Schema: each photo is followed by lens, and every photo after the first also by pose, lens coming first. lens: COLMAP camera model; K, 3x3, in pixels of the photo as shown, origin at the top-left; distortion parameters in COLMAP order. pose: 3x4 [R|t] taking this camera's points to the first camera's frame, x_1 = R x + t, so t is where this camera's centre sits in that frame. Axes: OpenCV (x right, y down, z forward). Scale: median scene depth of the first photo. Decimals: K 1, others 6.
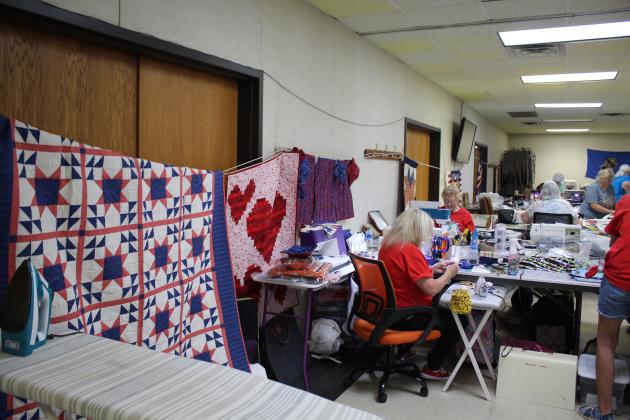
lens RADIAL K [[532.0, 0, 315.0], [0, 532.0, 210.0], [0, 0, 1]] dist [-0.162117, 0.160885]
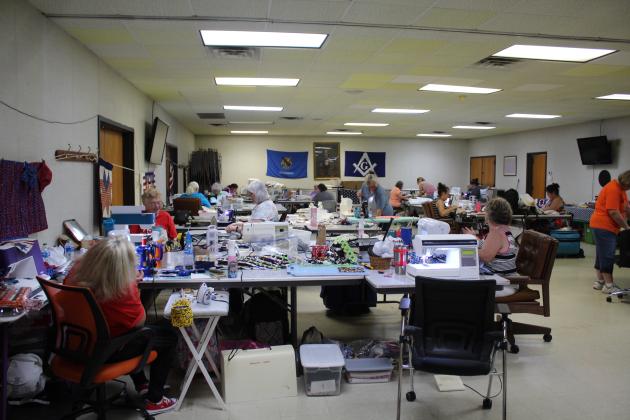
lens RADIAL K [[532.0, 0, 315.0], [0, 532.0, 210.0], [0, 0, 1]] dist [-0.162117, 0.160885]
pose [[0.833056, -0.051386, 0.550797, -0.027332], [0.052524, 0.998525, 0.013716, -0.006006], [-0.550690, 0.017504, 0.834526, 0.067424]]
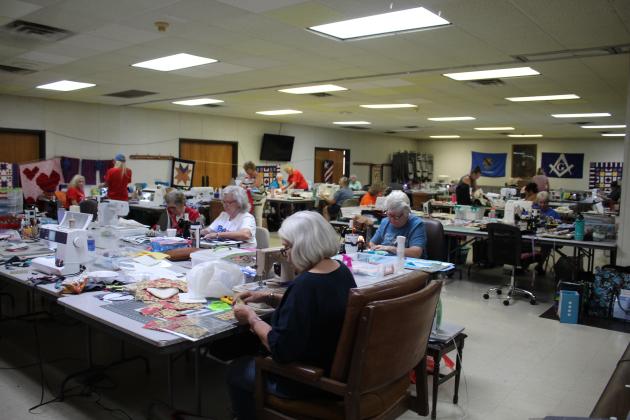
lens RADIAL K [[532.0, 0, 315.0], [0, 532.0, 210.0], [0, 0, 1]] dist [-0.162117, 0.160885]
pose [[0.972445, 0.022941, -0.232002, 1.678945], [-0.023727, 0.999718, -0.000596, 0.124081], [0.231923, 0.006084, 0.972715, -1.197165]]
